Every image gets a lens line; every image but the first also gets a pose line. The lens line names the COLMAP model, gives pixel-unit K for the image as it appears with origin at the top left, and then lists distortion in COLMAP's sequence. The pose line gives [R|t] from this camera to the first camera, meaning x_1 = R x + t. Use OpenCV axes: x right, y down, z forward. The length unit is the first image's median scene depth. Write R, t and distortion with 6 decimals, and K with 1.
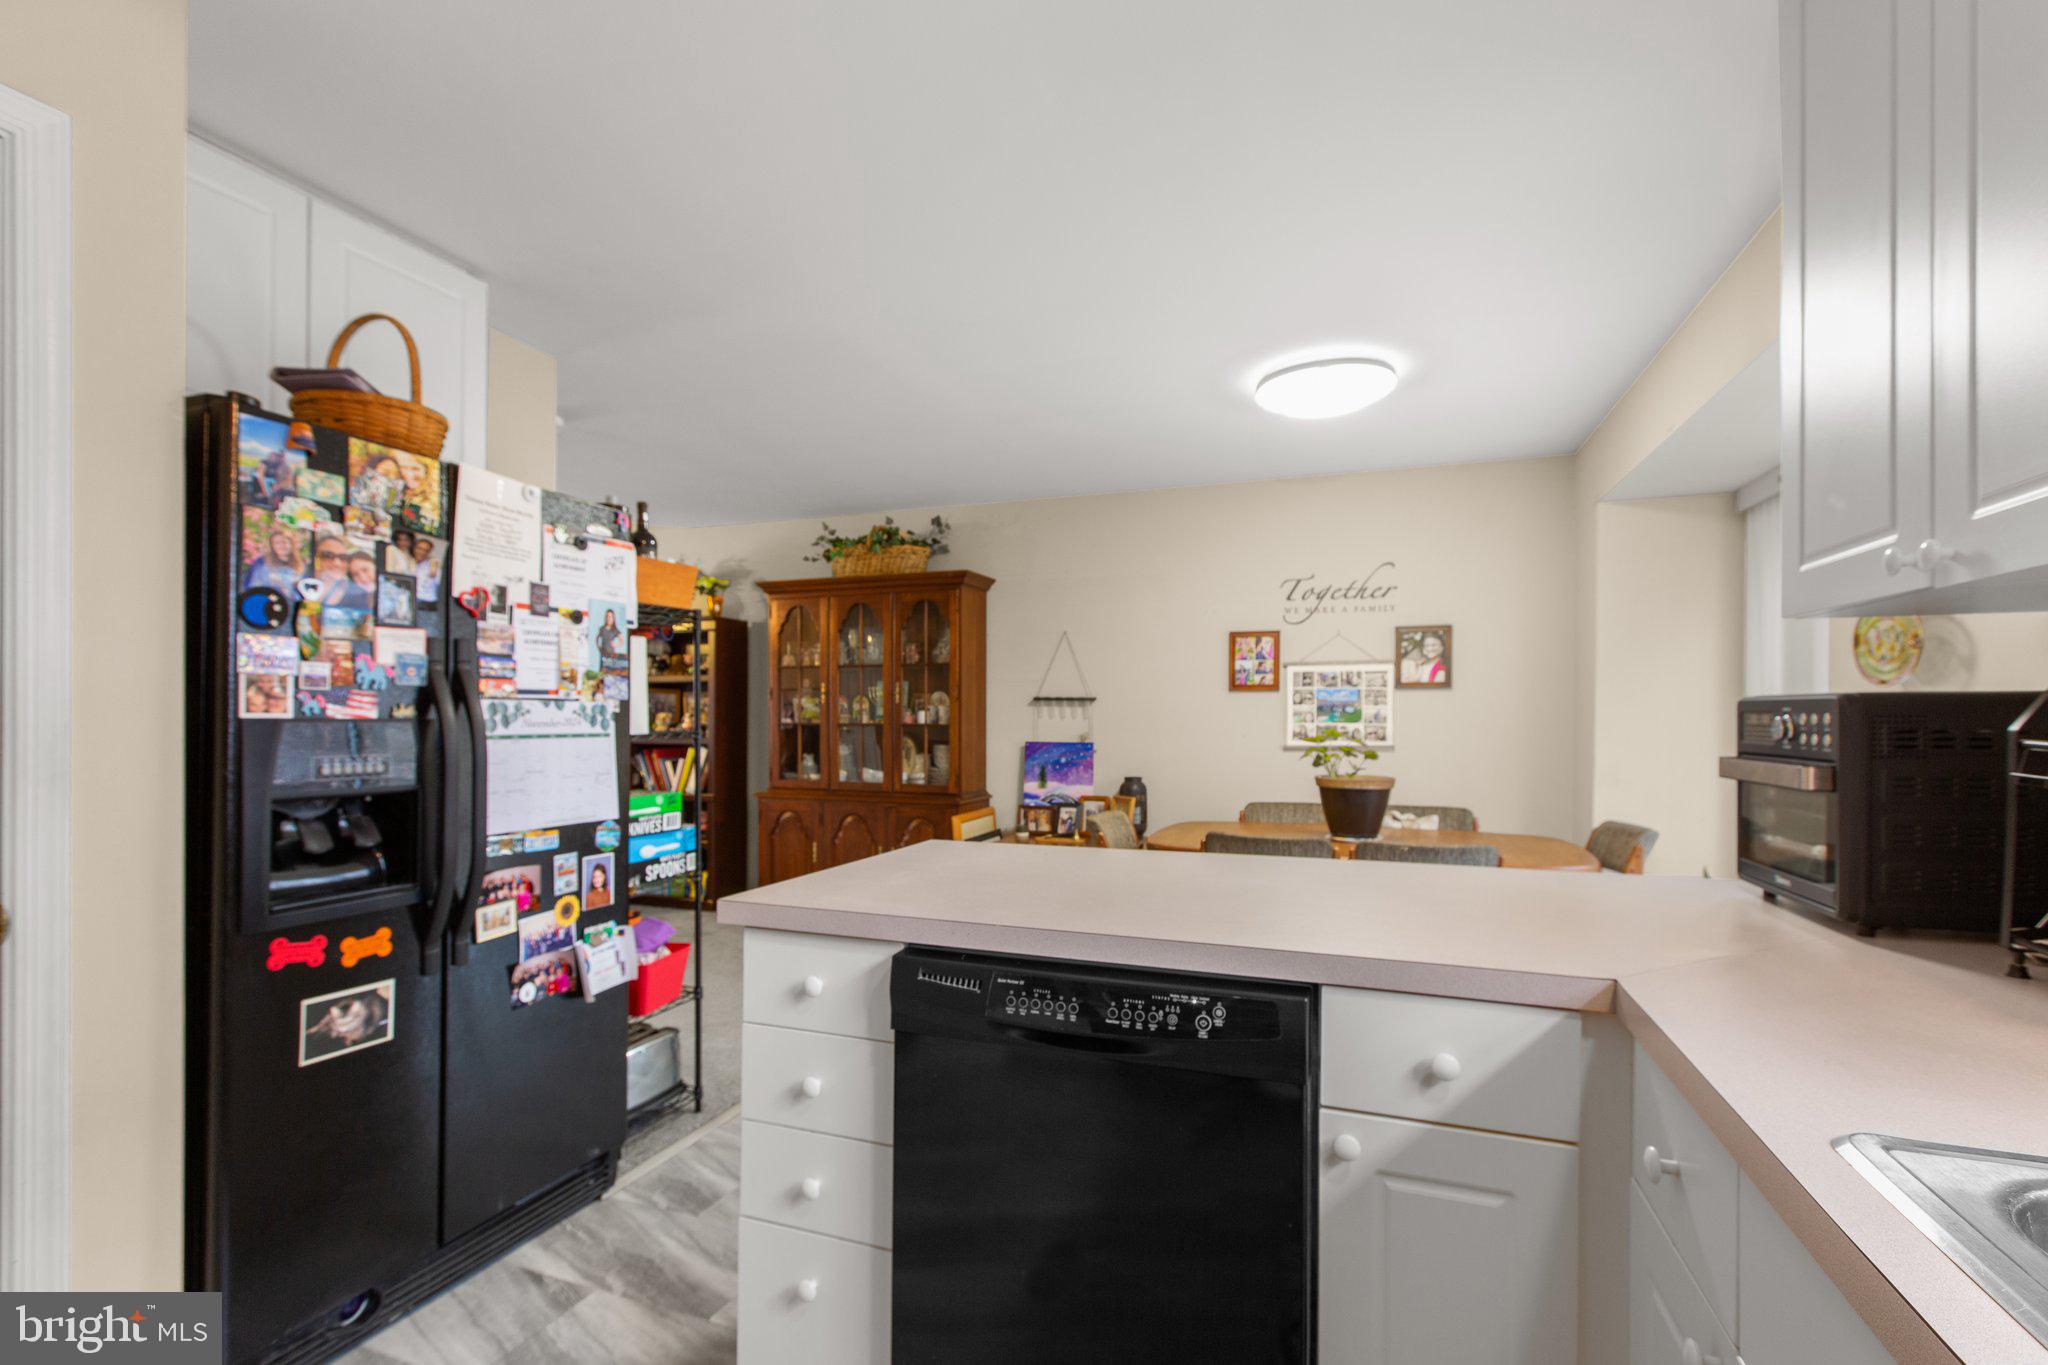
lens RADIAL K [[915.6, 0, 987.3], [0, 915.6, 713.4], [0, 0, 1]] dist [-0.000038, -0.000503]
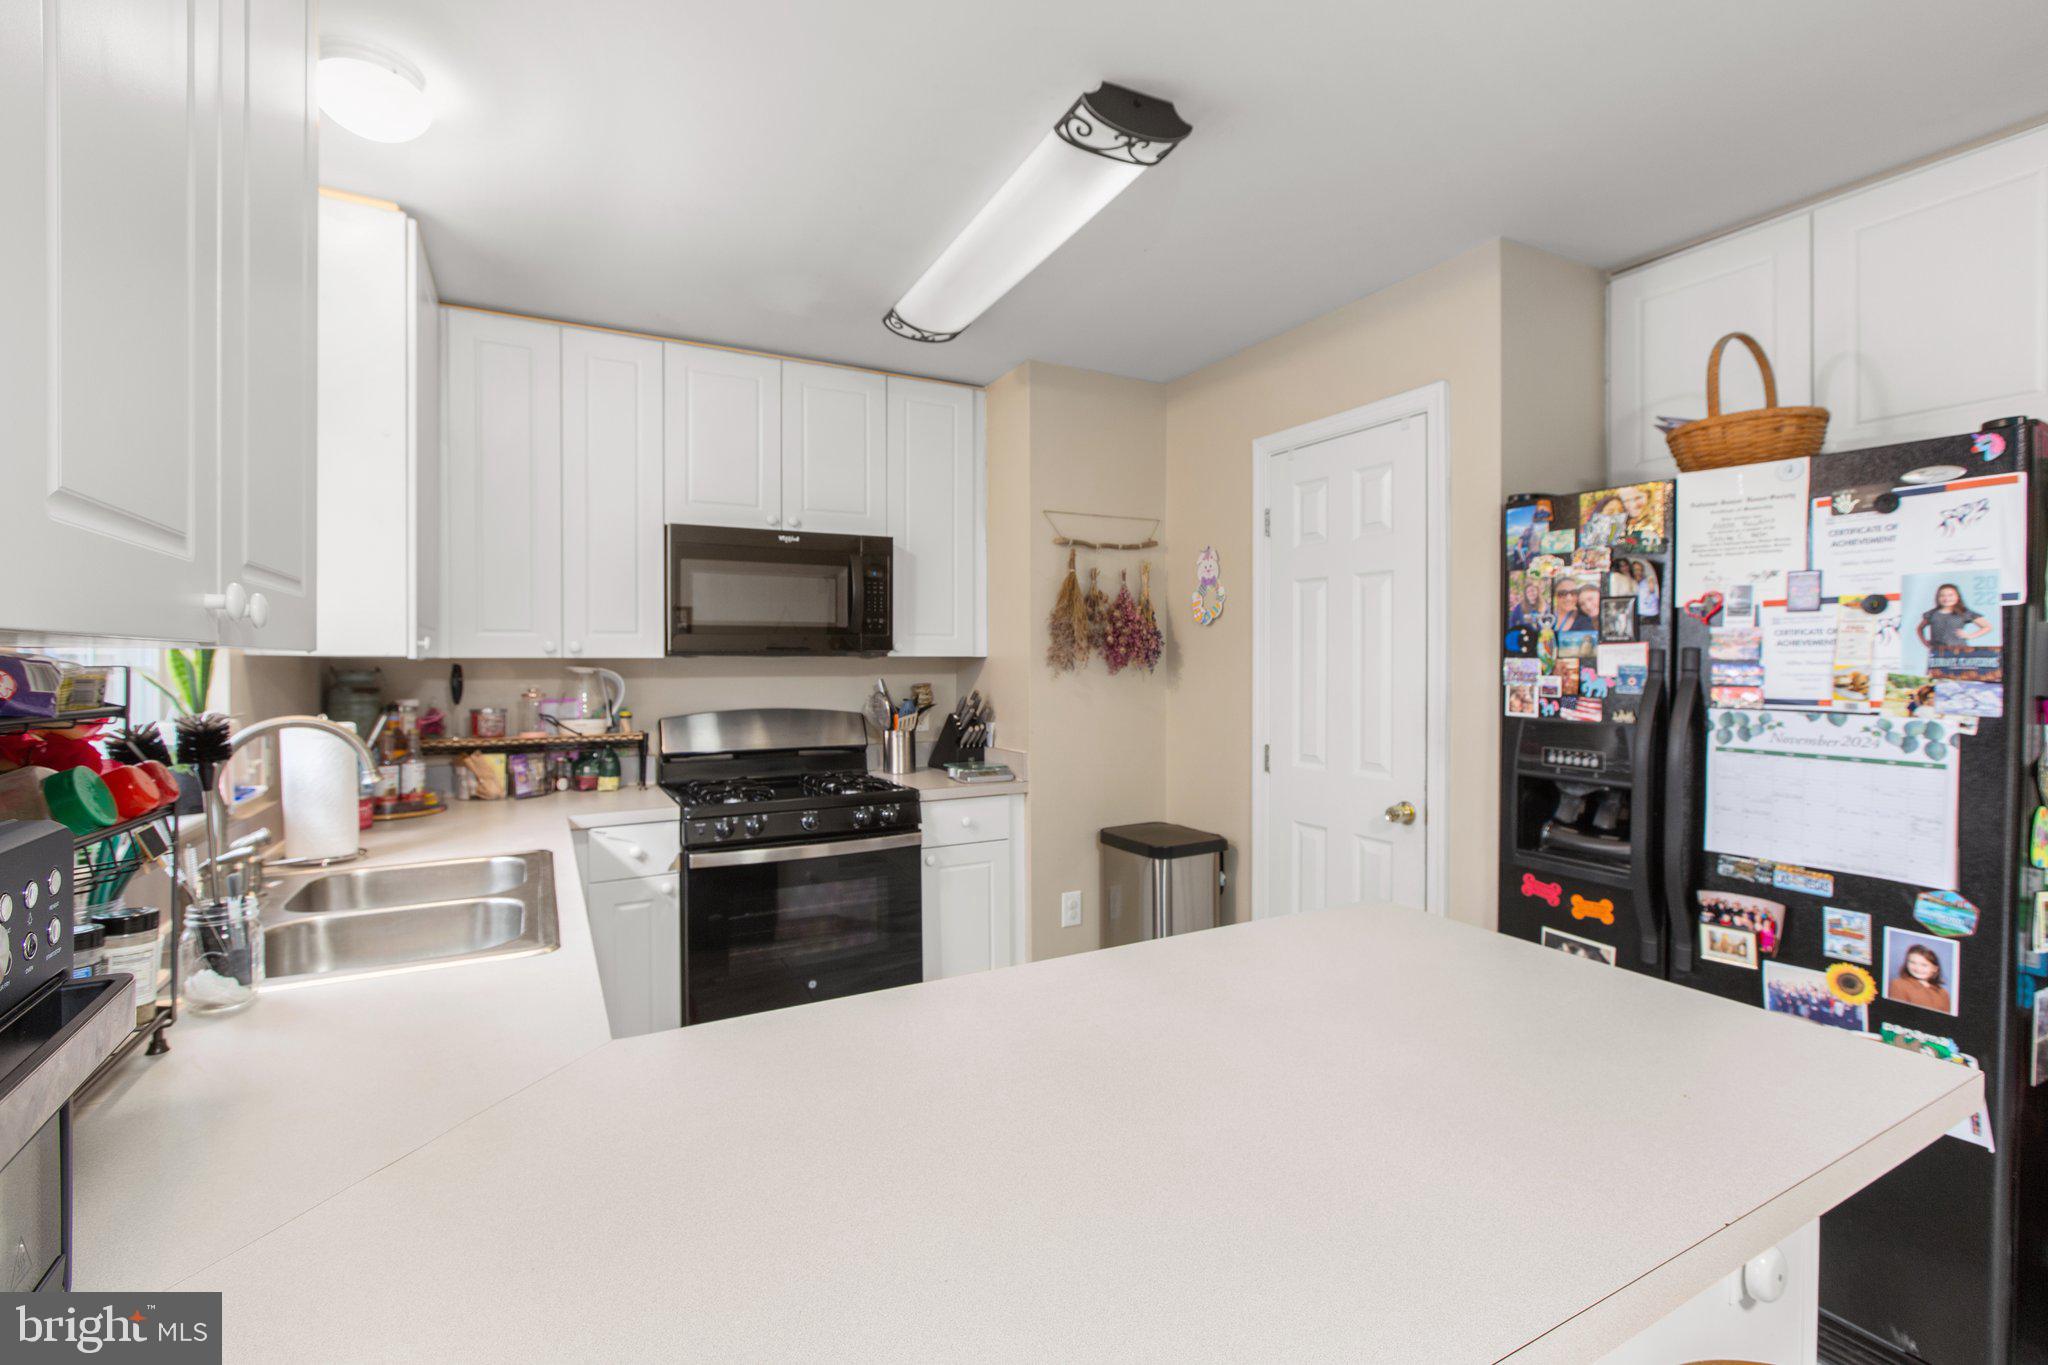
lens RADIAL K [[915.6, 0, 1015.4], [0, 915.6, 671.5], [0, 0, 1]] dist [-0.000038, -0.000503]
pose [[-0.643450, 0.008181, -0.765445, 0.647078], [-0.000198, 0.999941, 0.010853, -0.063924], [0.765488, 0.007135, -0.643410, 1.044035]]
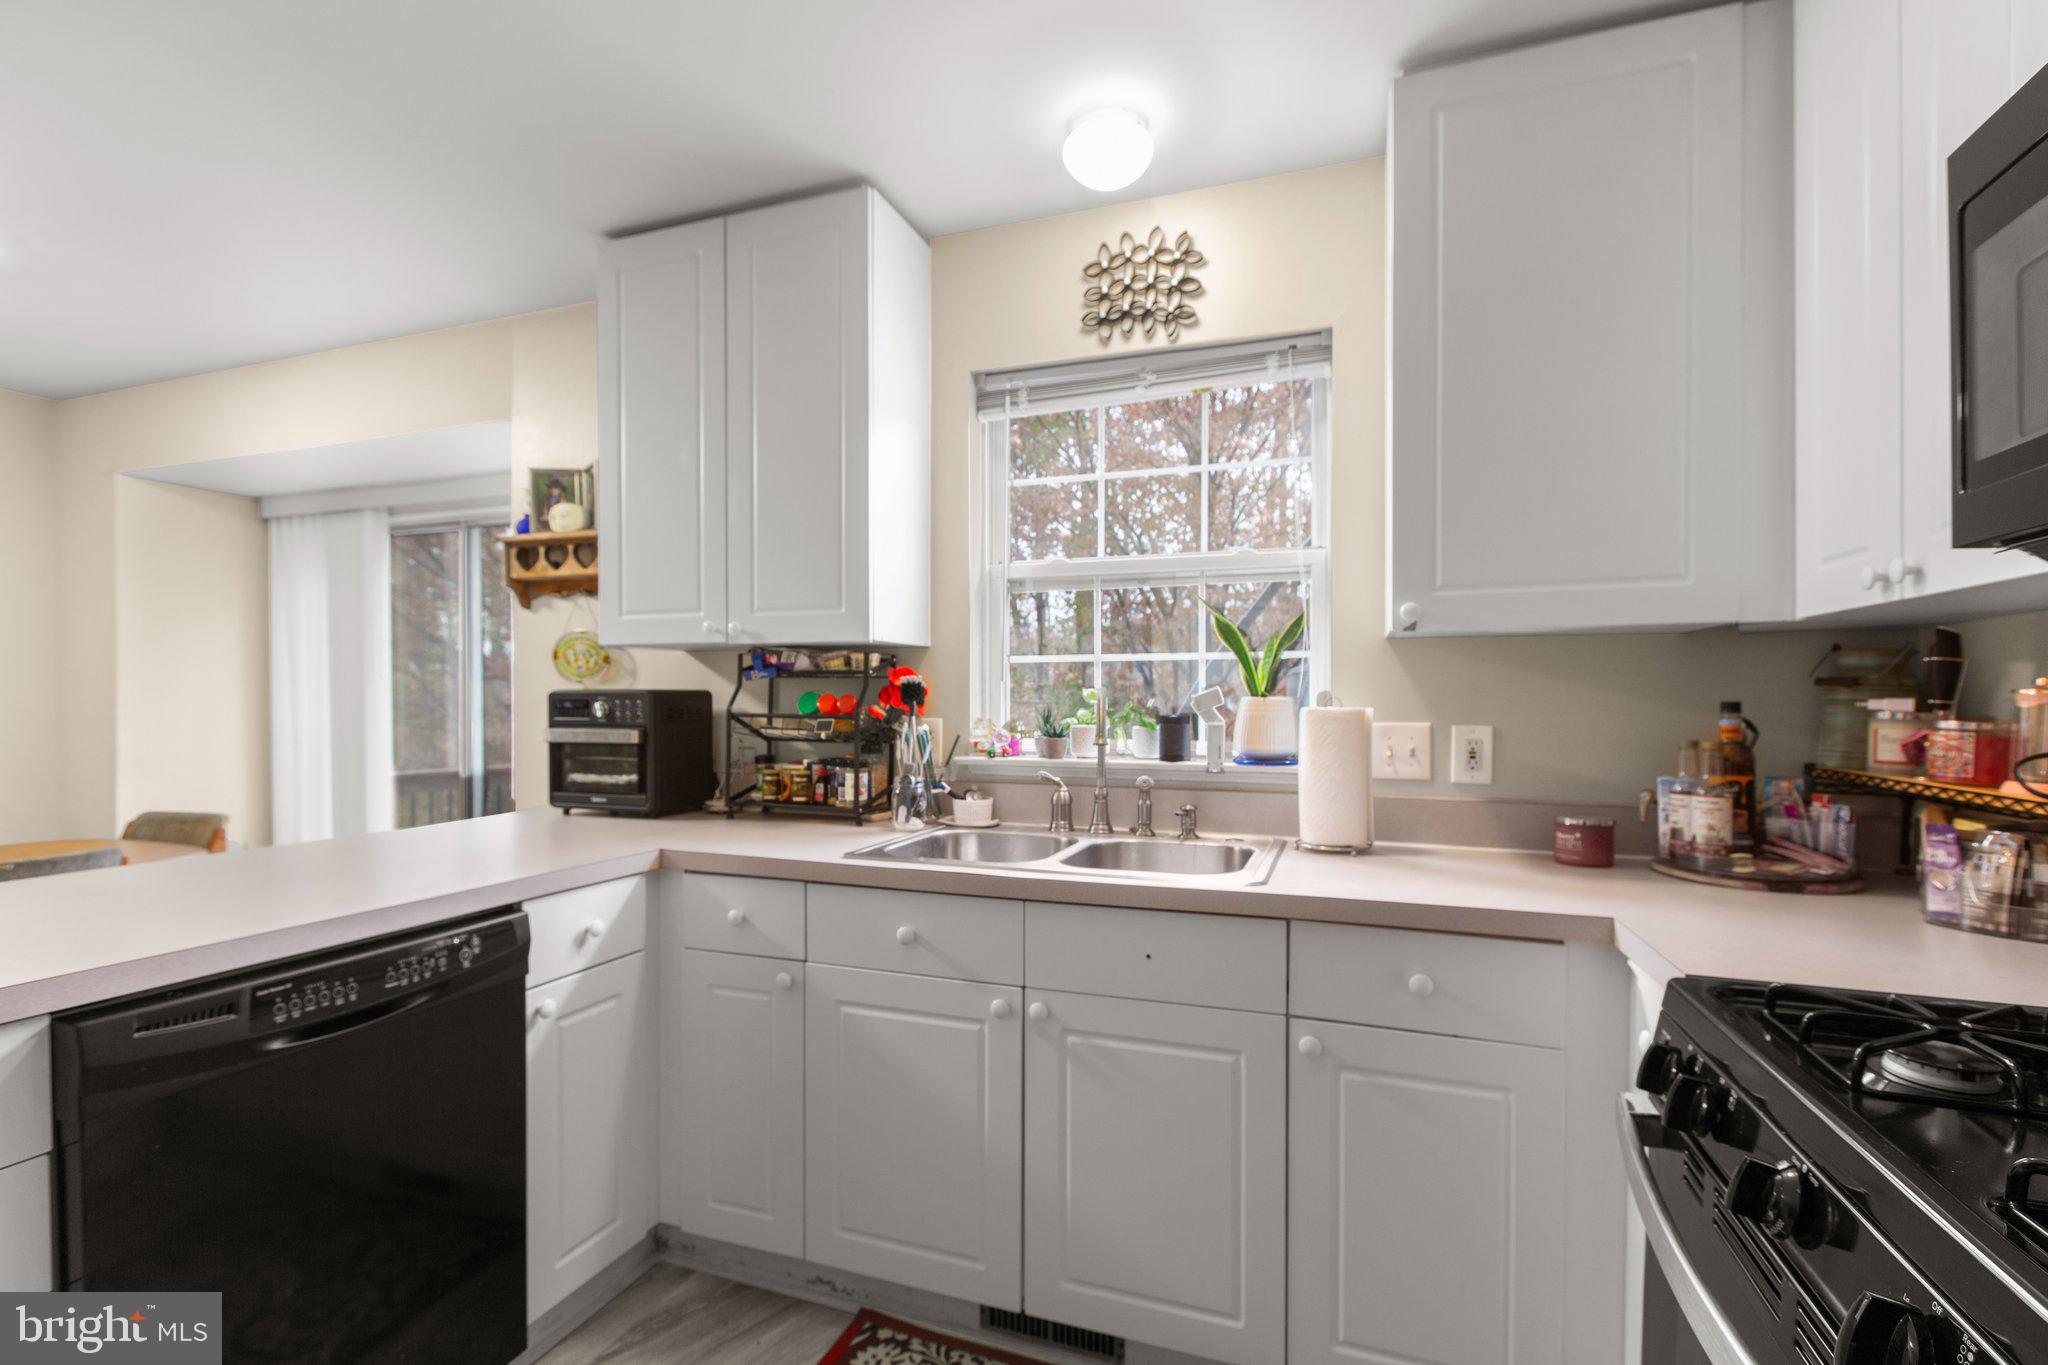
lens RADIAL K [[915.6, 0, 1058.1], [0, 915.6, 715.6], [0, 0, 1]] dist [-0.000038, -0.000503]
pose [[-0.048417, -0.017258, 0.998678, -0.602737], [-0.001933, 0.999850, 0.017184, -0.001879], [-0.998825, -0.001099, -0.048443, 0.161457]]
